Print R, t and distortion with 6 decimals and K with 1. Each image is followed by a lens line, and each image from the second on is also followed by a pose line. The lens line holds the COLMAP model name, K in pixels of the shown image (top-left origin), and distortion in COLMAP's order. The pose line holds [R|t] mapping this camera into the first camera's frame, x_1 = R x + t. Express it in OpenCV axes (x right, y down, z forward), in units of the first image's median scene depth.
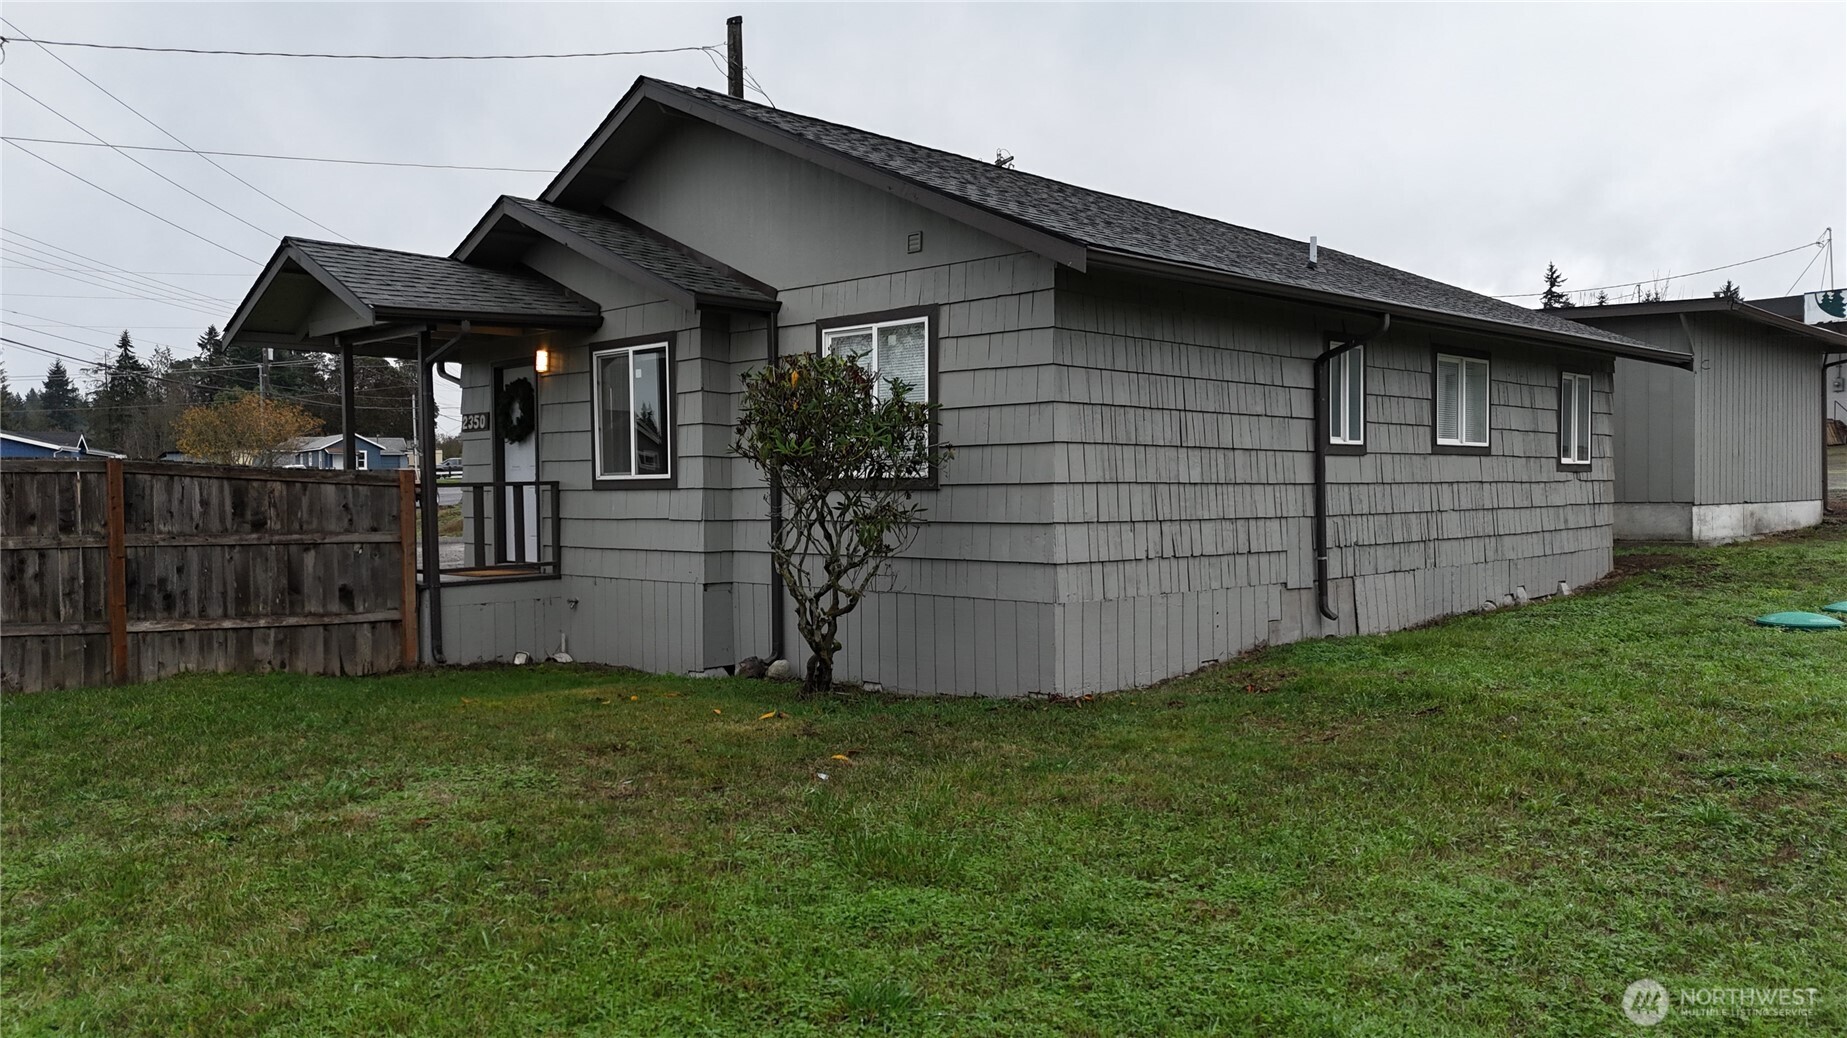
lens RADIAL K [[1362.4, 0, 931.7], [0, 1362.4, 524.2], [0, 0, 1]] dist [0.068159, -0.064170]
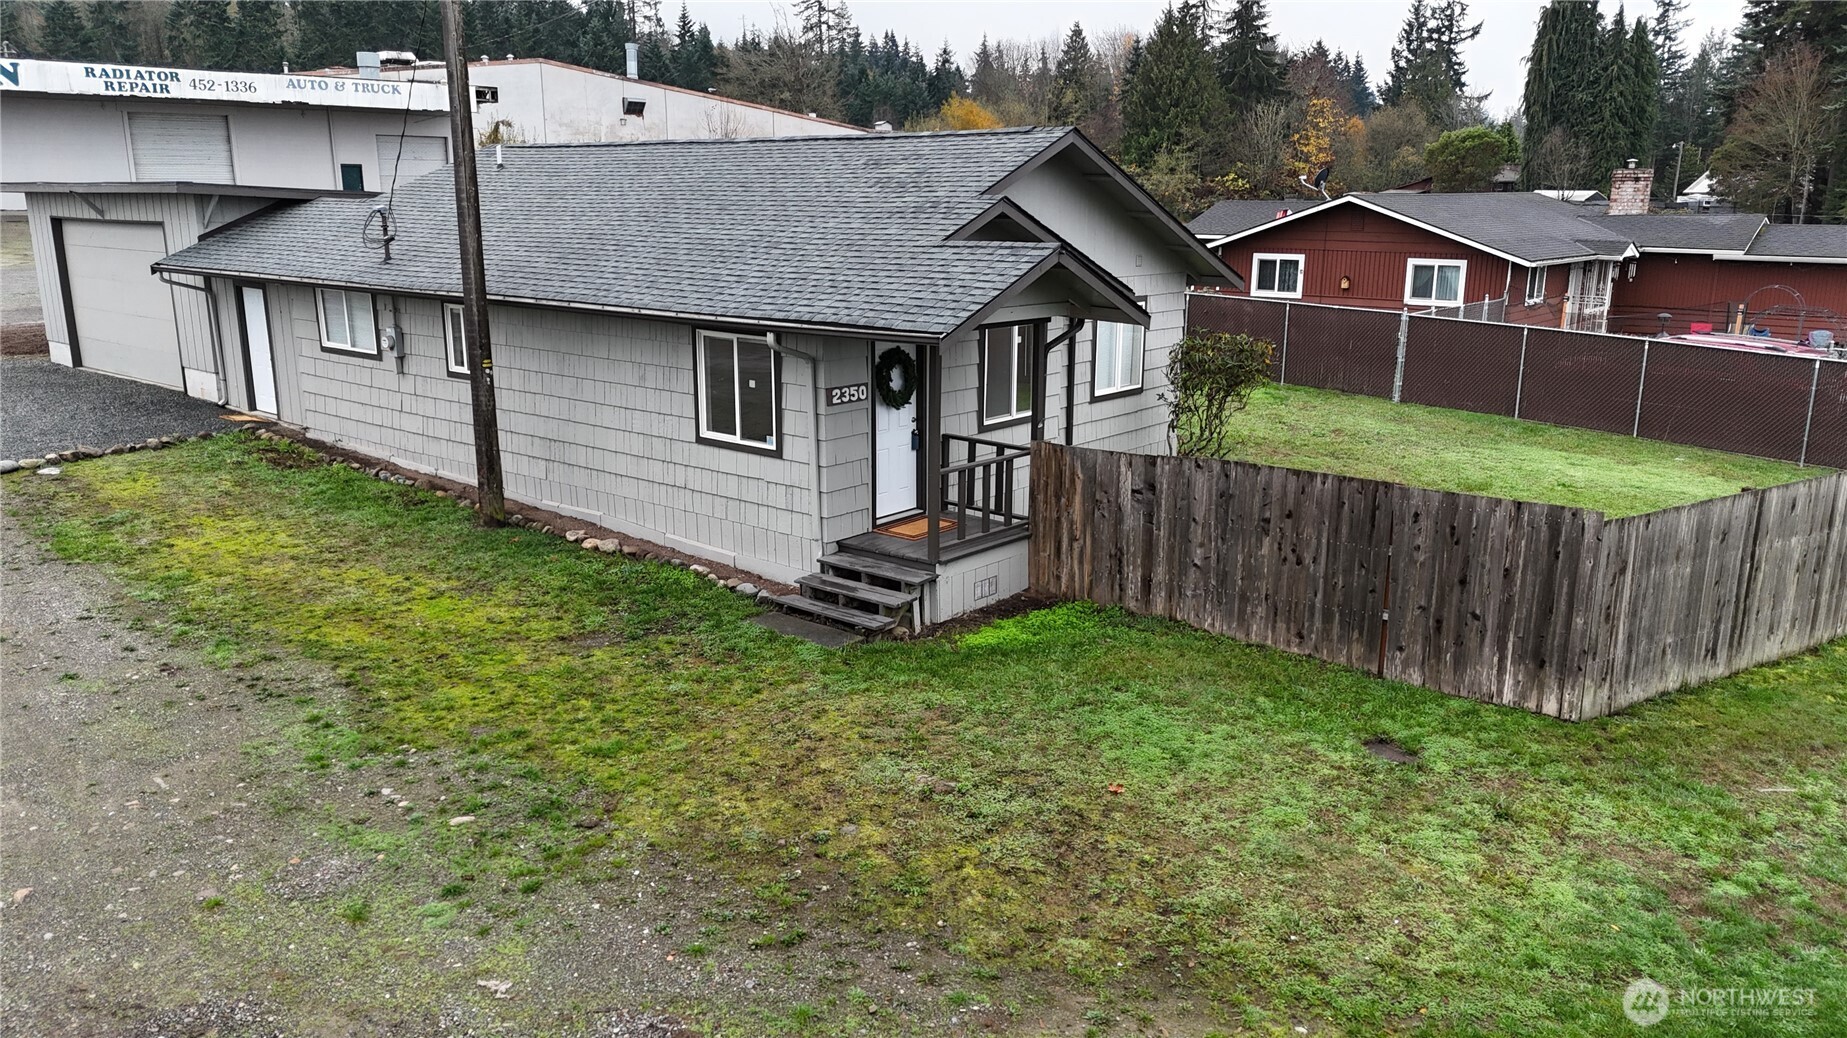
lens RADIAL K [[1362.4, 0, 921.0], [0, 1362.4, 505.3], [0, 0, 1]] dist [0.068159, -0.064170]
pose [[-0.083572, -0.221959, 0.971468, -1.602768], [0.022942, 0.974191, 0.224555, -0.264347], [-0.996238, 0.041054, -0.076322, 1.251742]]
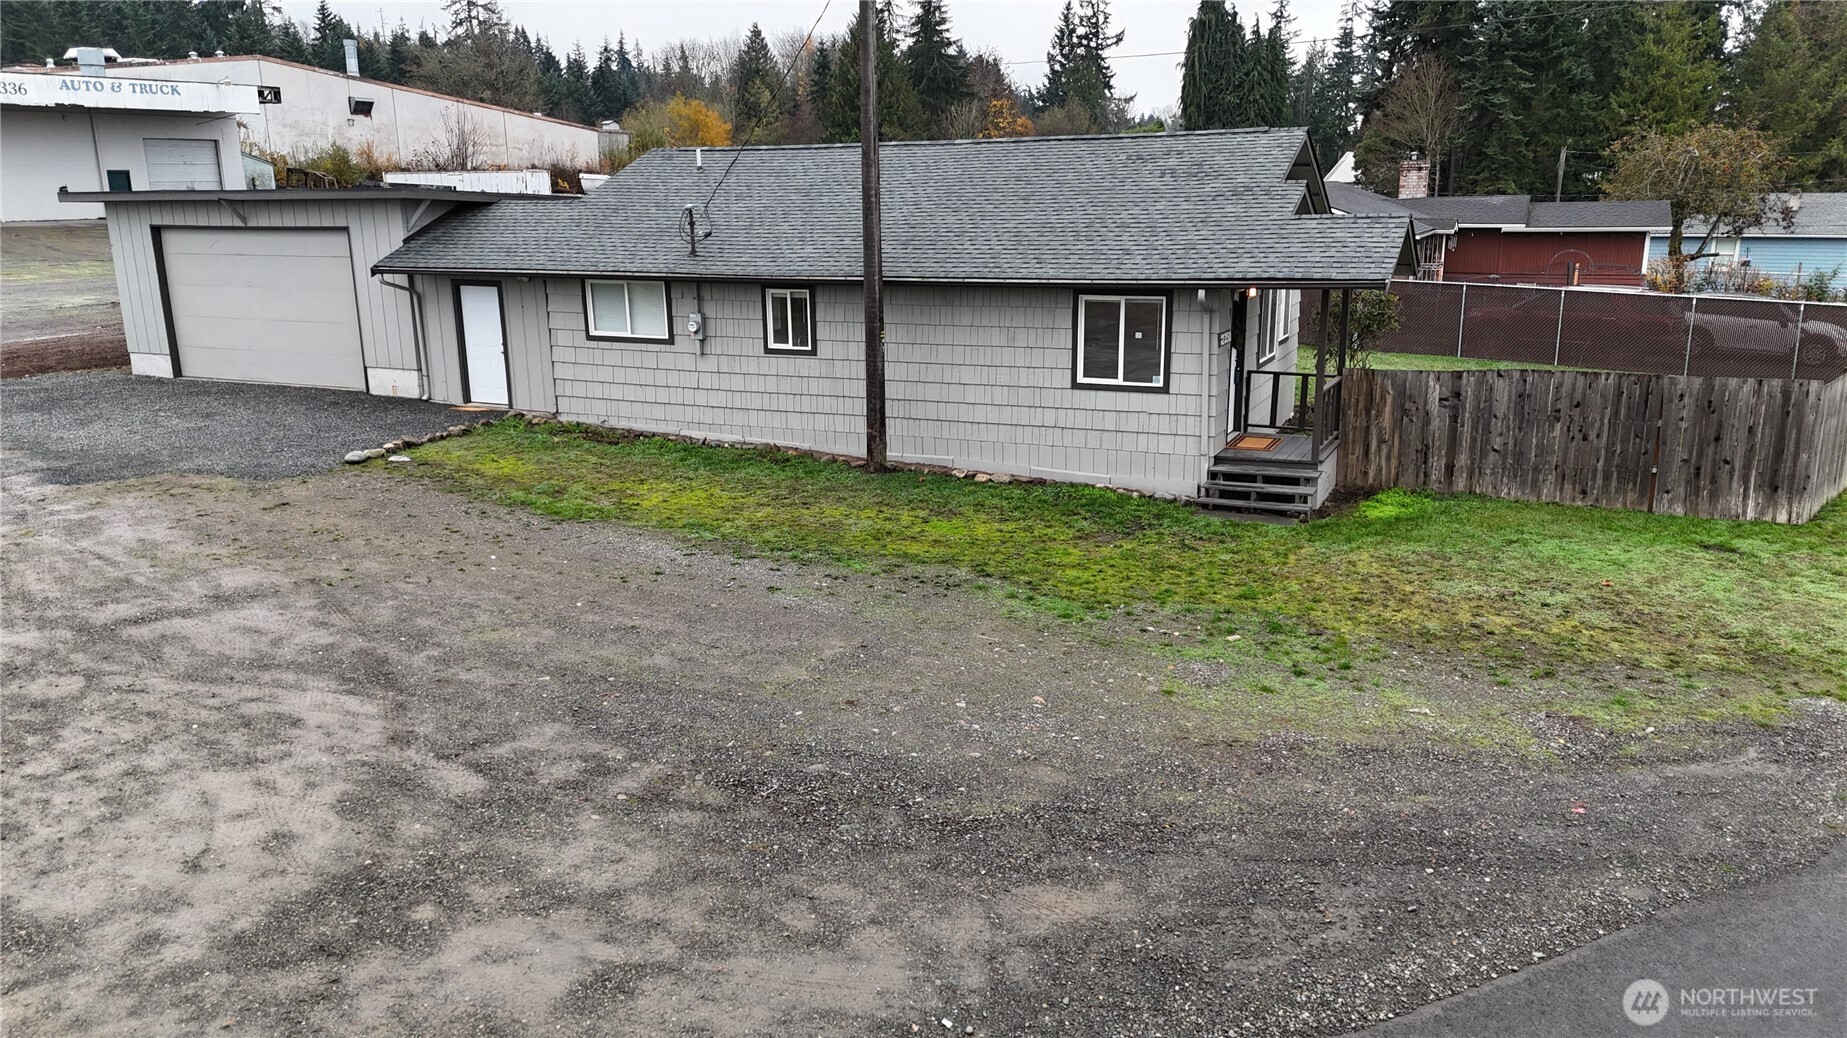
lens RADIAL K [[1362.4, 0, 915.9], [0, 1362.4, 515.4], [0, 0, 1]] dist [0.068159, -0.064170]
pose [[-0.338658, -0.212768, 0.916537, -1.746589], [0.039060, 0.970078, 0.239630, -0.281128], [-0.940098, 0.116953, -0.320214, 2.069856]]
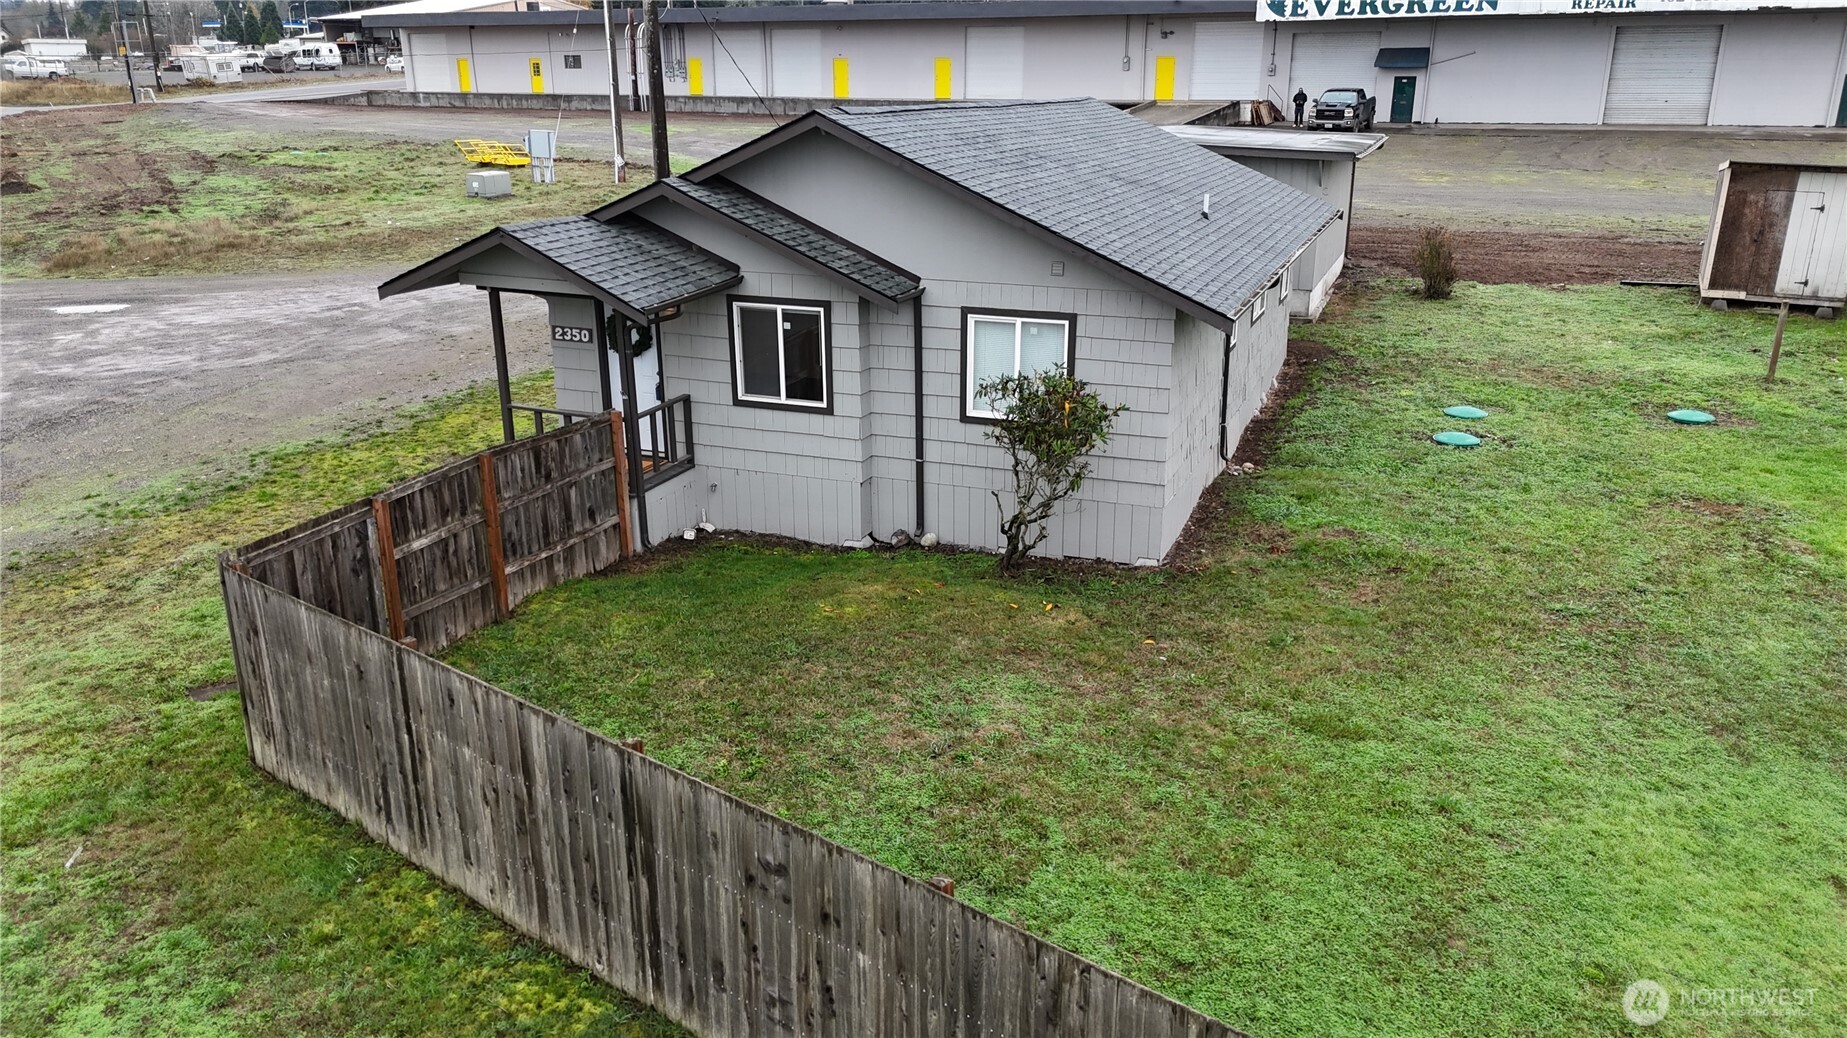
lens RADIAL K [[1362.4, 0, 938.0], [0, 1362.4, 523.2], [0, 0, 1]] dist [0.068159, -0.064170]
pose [[0.915528, -0.117909, 0.384585, -0.636546], [0.001887, 0.957324, 0.289011, -0.321395], [-0.402250, -0.263872, 0.876679, -0.282043]]
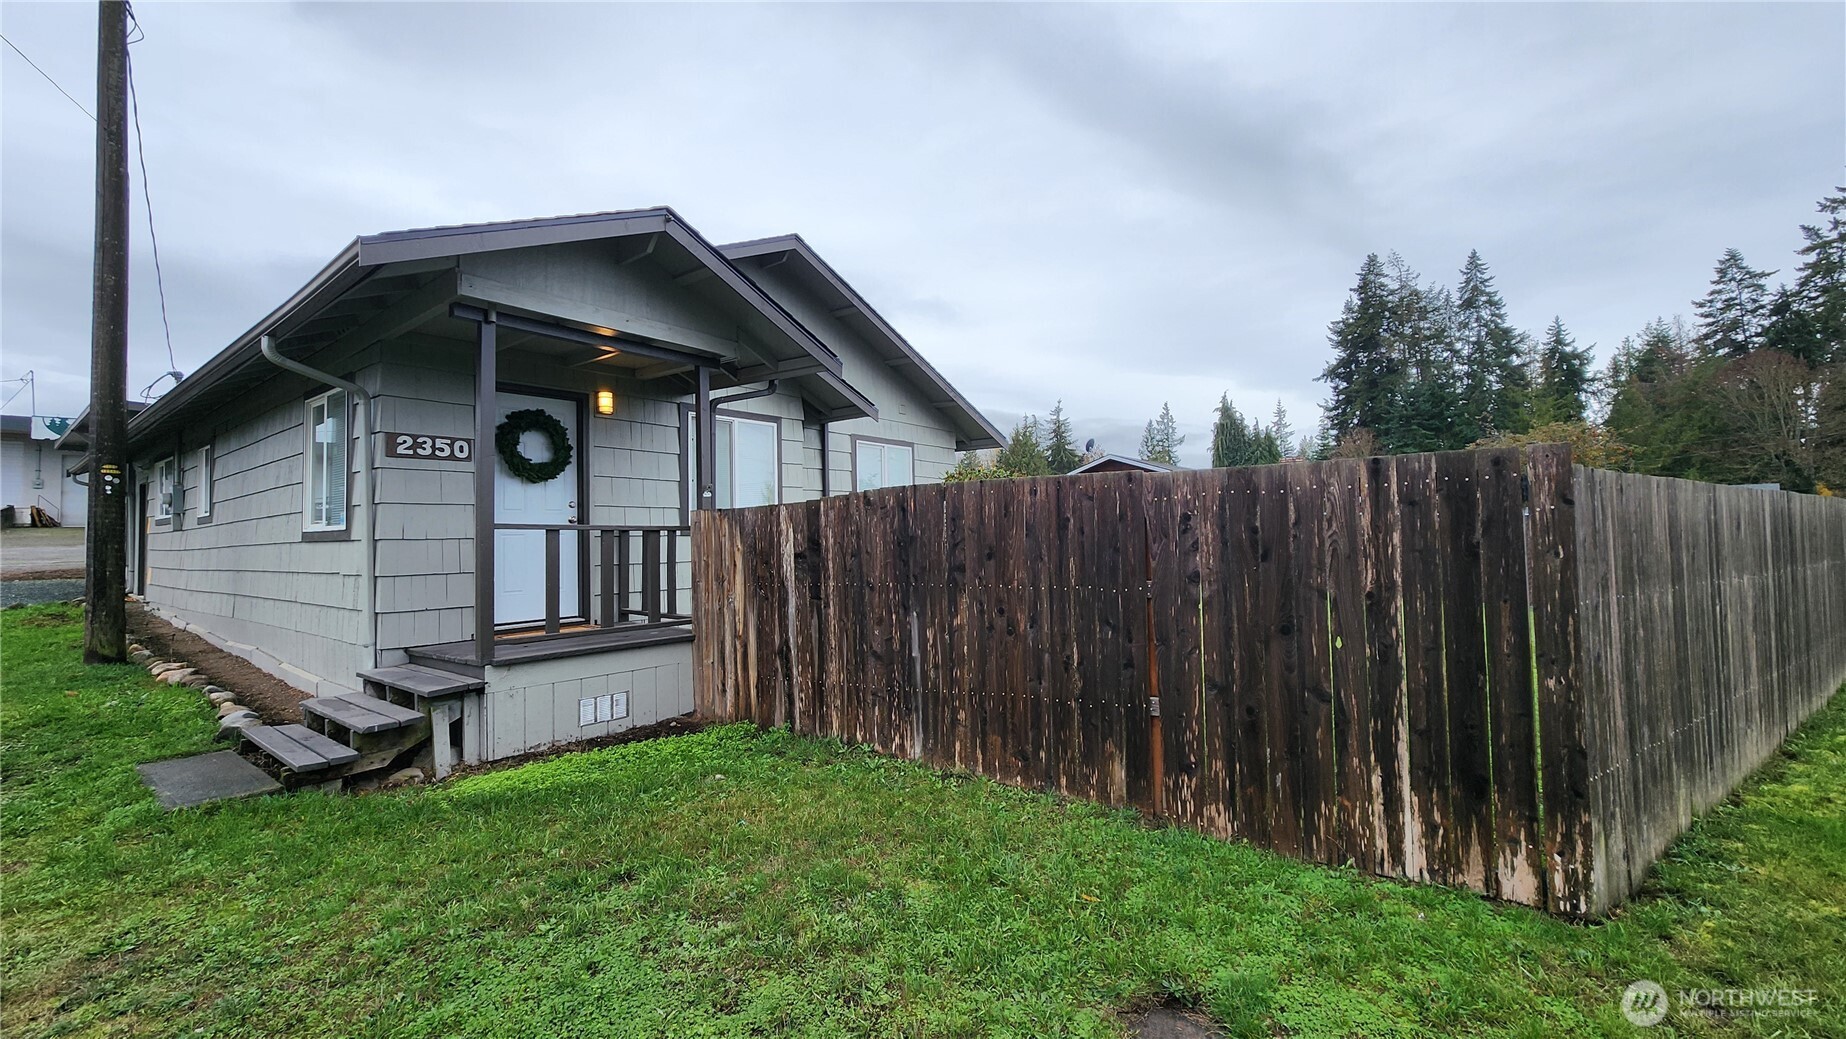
lens RADIAL K [[751.8, 0, 923.1], [0, 751.8, 500.1], [0, 0, 1]] dist [0.008138, -0.000607]
pose [[-0.113567, 0.056252, 0.991937, -0.943761], [0.047112, 0.997578, -0.051178, -0.014228], [-0.992413, 0.040920, -0.115942, 0.952758]]
